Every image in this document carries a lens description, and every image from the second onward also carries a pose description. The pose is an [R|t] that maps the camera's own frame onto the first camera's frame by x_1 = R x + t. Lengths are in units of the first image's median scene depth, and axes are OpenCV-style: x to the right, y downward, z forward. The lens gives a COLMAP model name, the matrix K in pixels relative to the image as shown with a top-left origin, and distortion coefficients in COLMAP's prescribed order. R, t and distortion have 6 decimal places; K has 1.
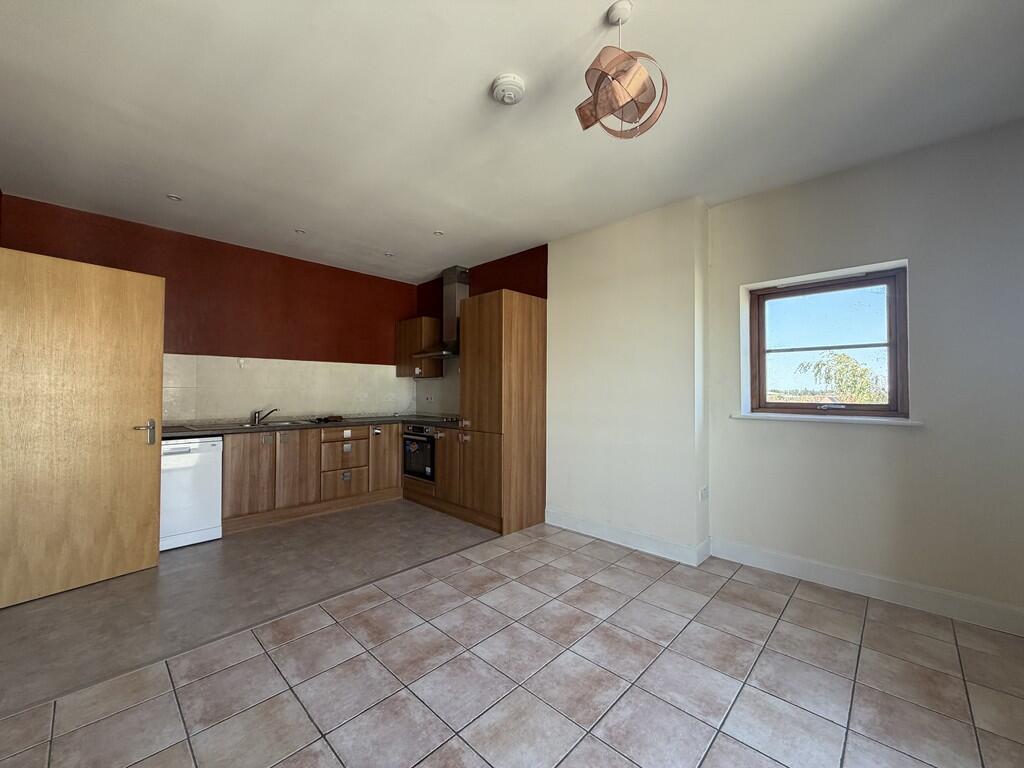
lens RADIAL K [[405.5, 0, 511.2], [0, 405.5, 388.9], [0, 0, 1]] dist [-0.002542, -0.000119]
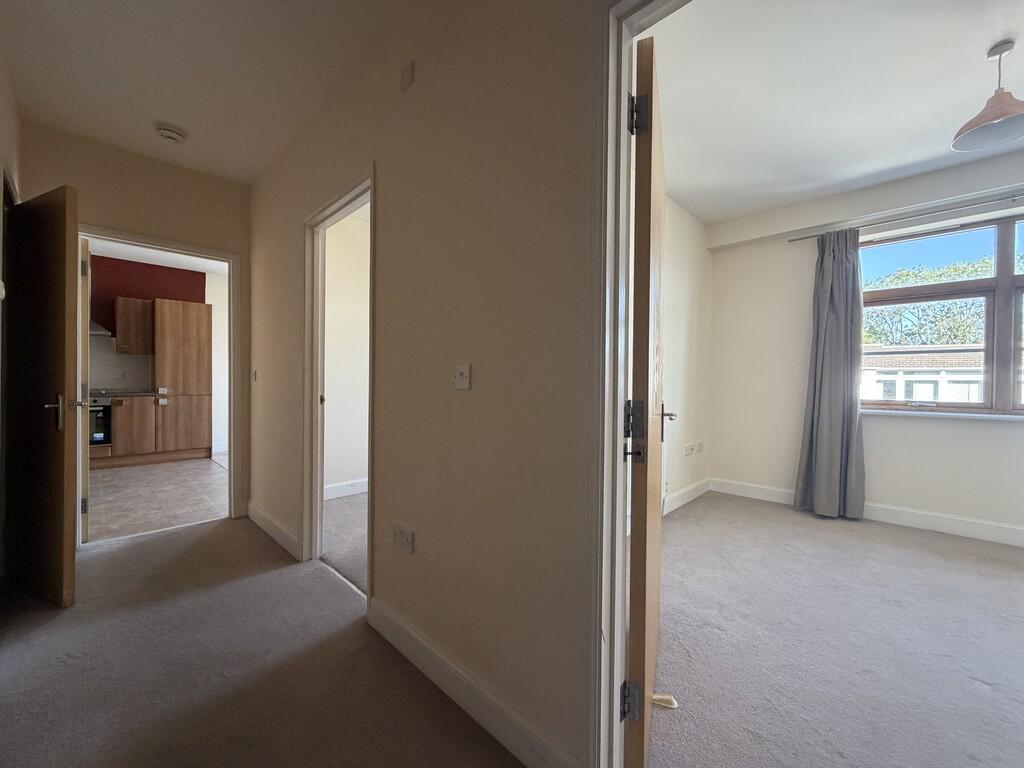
lens RADIAL K [[404.7, 0, 502.9], [0, 404.7, 394.7], [0, 0, 1]] dist [0.001289, 0.000210]
pose [[0.022872, -0.039968, 0.998939, -2.067956], [-0.013120, 0.999102, 0.040275, 0.039130], [-0.999652, -0.014027, 0.022327, -0.245465]]
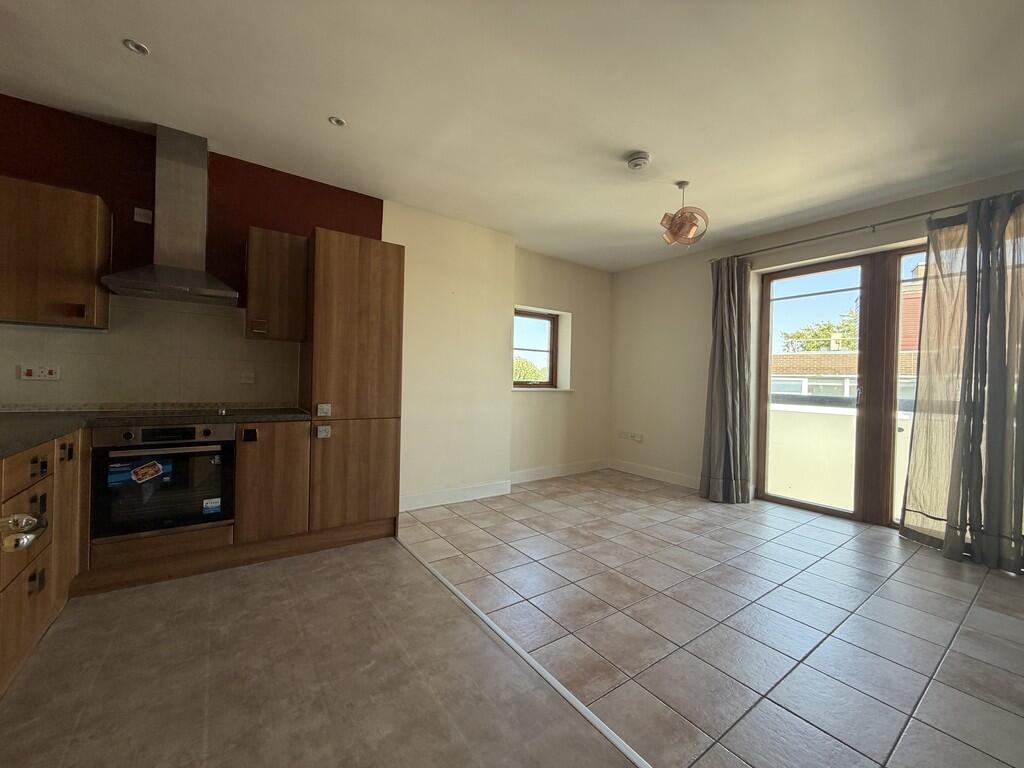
lens RADIAL K [[405.5, 0, 511.2], [0, 405.5, 388.9], [0, 0, 1]] dist [-0.002542, -0.000119]
pose [[0.187107, -0.019075, 0.982154, -1.049781], [-0.030338, 0.999222, 0.025186, 0.029260], [-0.981871, -0.034509, 0.186383, 0.797728]]
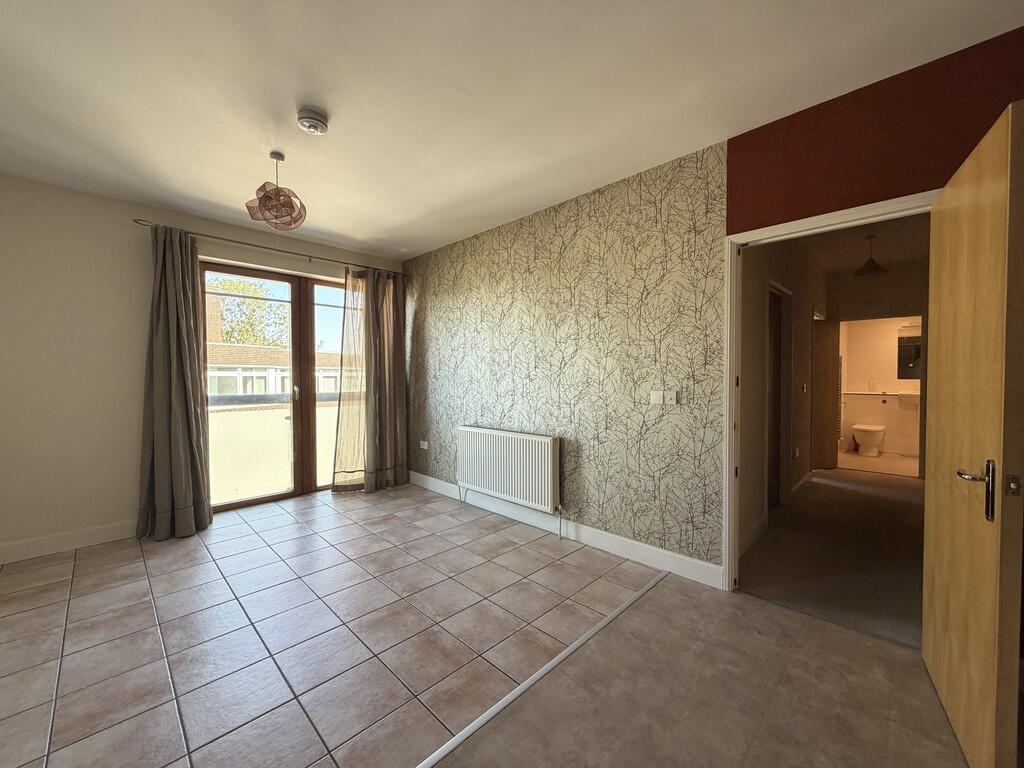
lens RADIAL K [[405.9, 0, 510.7], [0, 405.9, 381.3], [0, 0, 1]] dist [0.000993, 0.000135]
pose [[-0.999817, -0.003622, 0.018766, -0.411928], [-0.003448, 0.999951, 0.009277, -0.010922], [-0.018798, 0.009210, -0.999781, 1.503573]]
